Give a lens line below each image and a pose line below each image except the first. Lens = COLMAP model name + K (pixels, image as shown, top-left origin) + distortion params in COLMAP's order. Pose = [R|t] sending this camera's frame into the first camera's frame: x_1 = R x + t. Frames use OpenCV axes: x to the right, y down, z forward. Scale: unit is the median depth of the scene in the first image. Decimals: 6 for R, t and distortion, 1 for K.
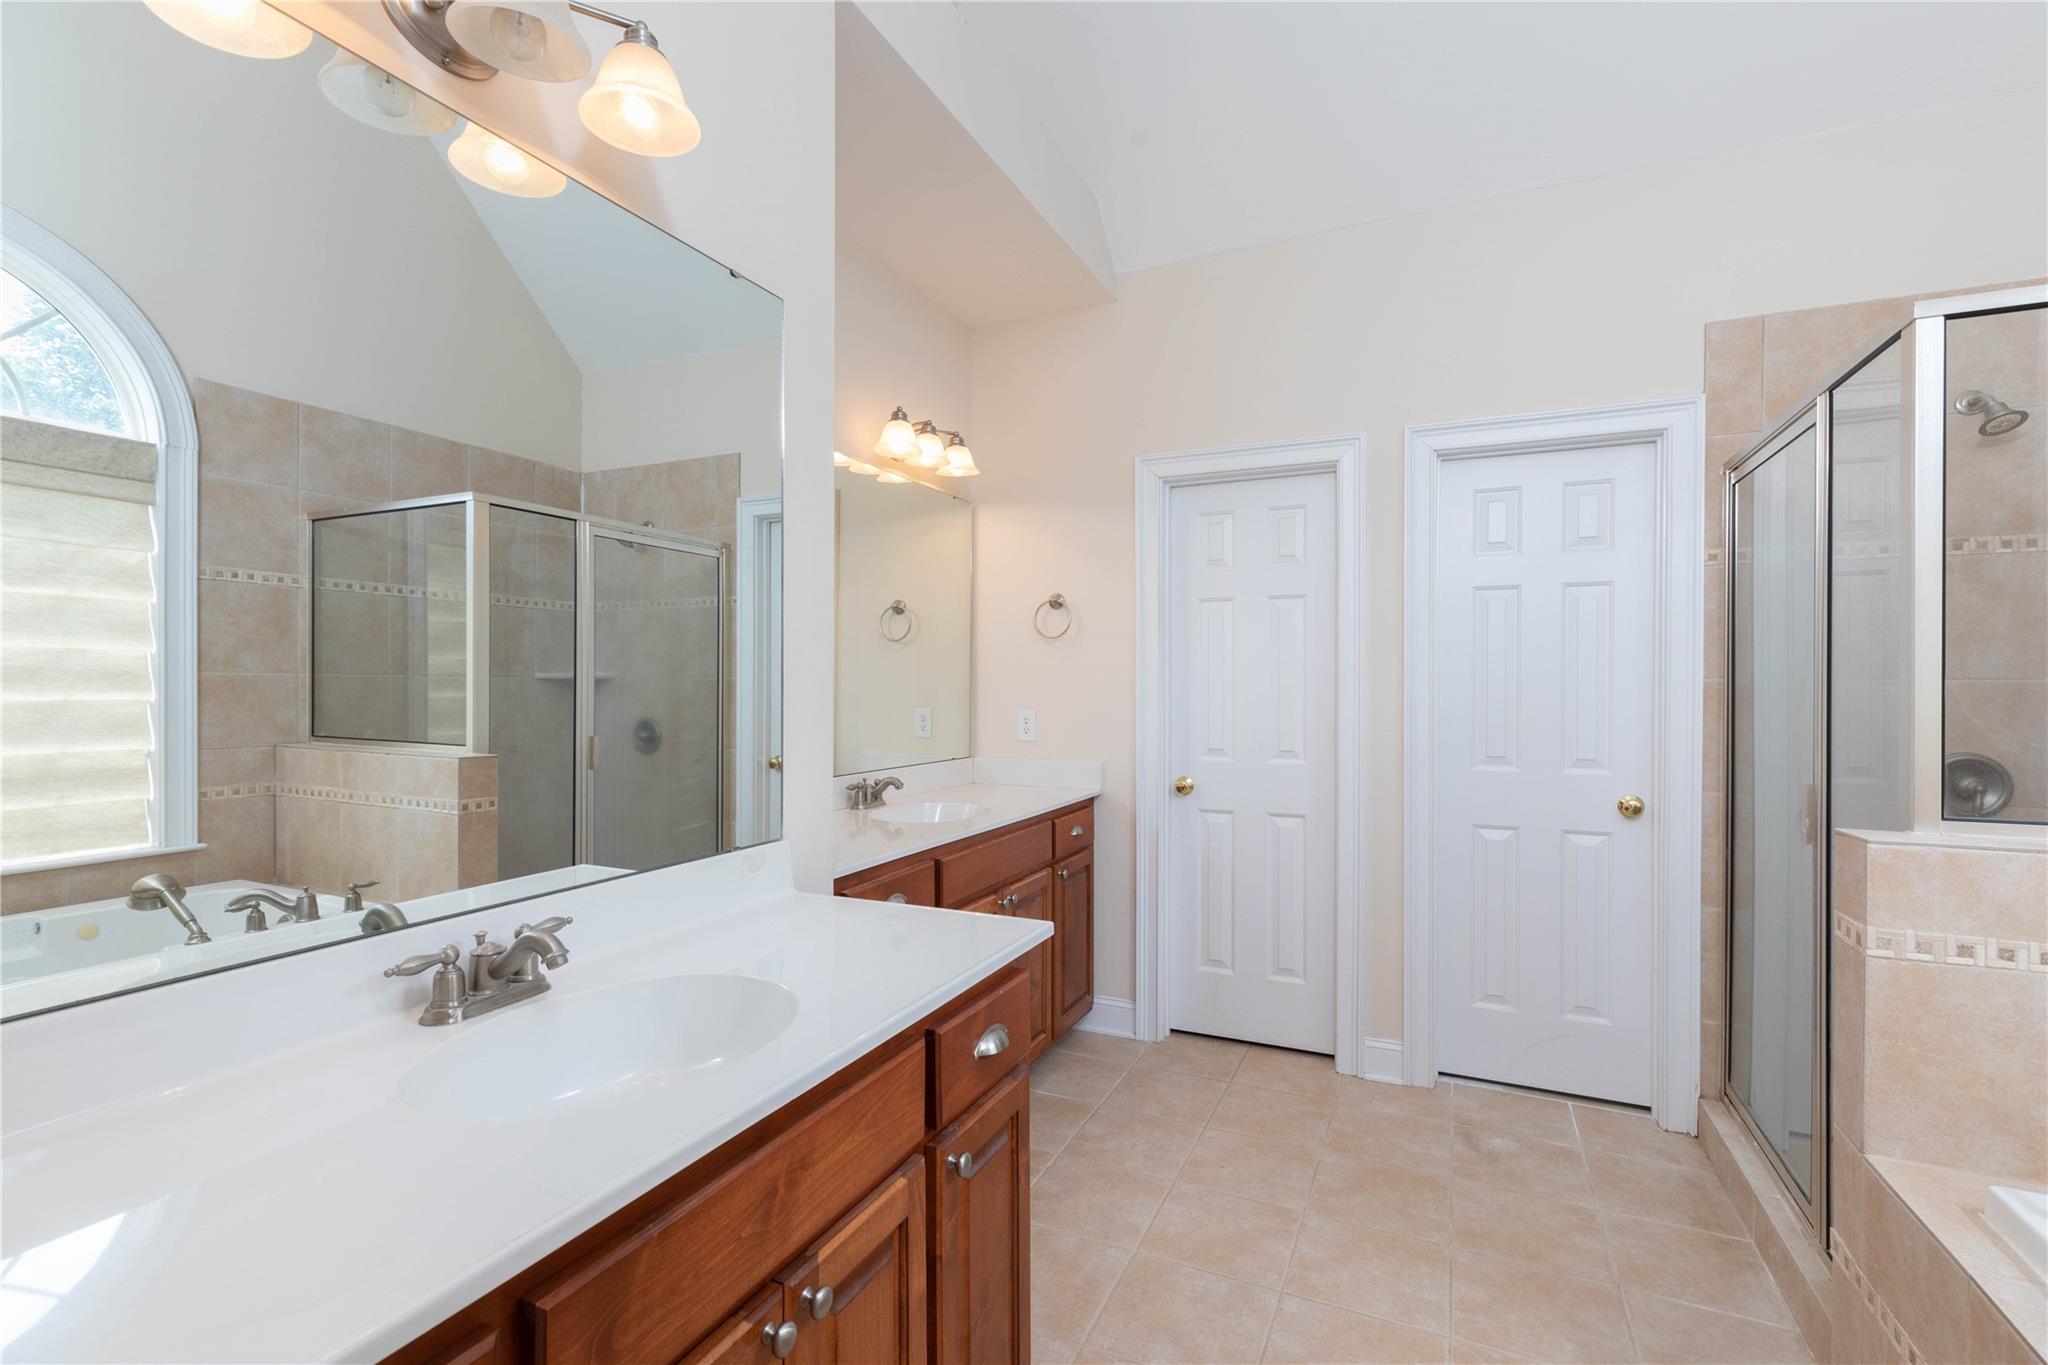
lens RADIAL K [[921.8, 0, 1015.8], [0, 921.8, 680.4], [0, 0, 1]] dist [0.003364, 0.000302]
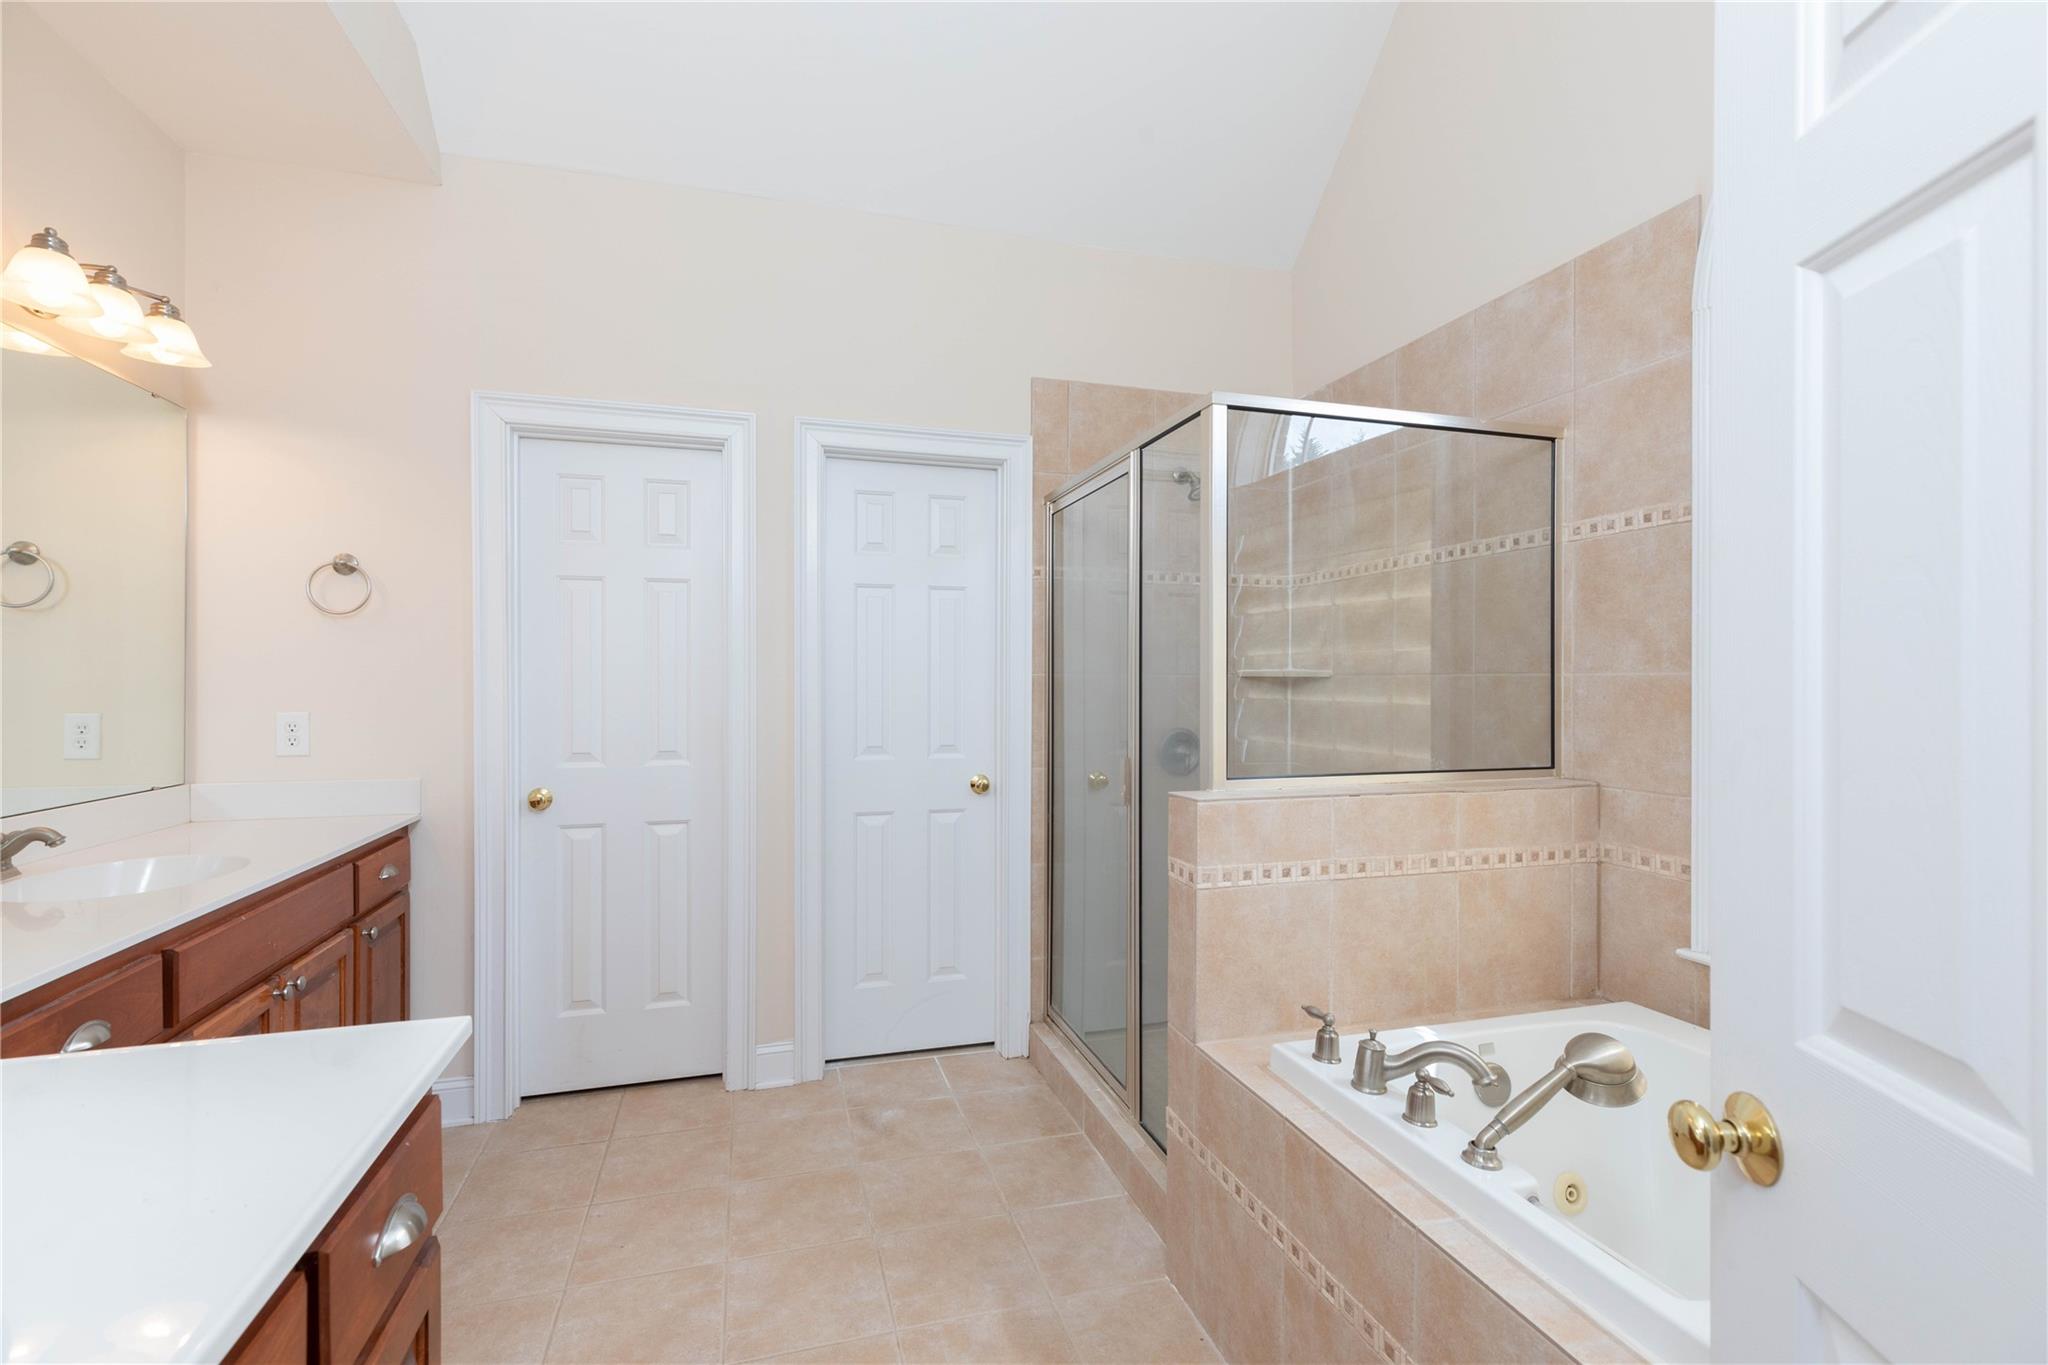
lens RADIAL K [[931.8, 0, 1029.2], [0, 931.8, 676.3], [0, 0, 1]] dist [0.003600, 0.000325]
pose [[0.742073, 0.001795, 0.670316, -0.068747], [-0.004832, 0.999985, 0.002671, -0.001000], [-0.670301, -0.005221, 0.742071, 0.105617]]
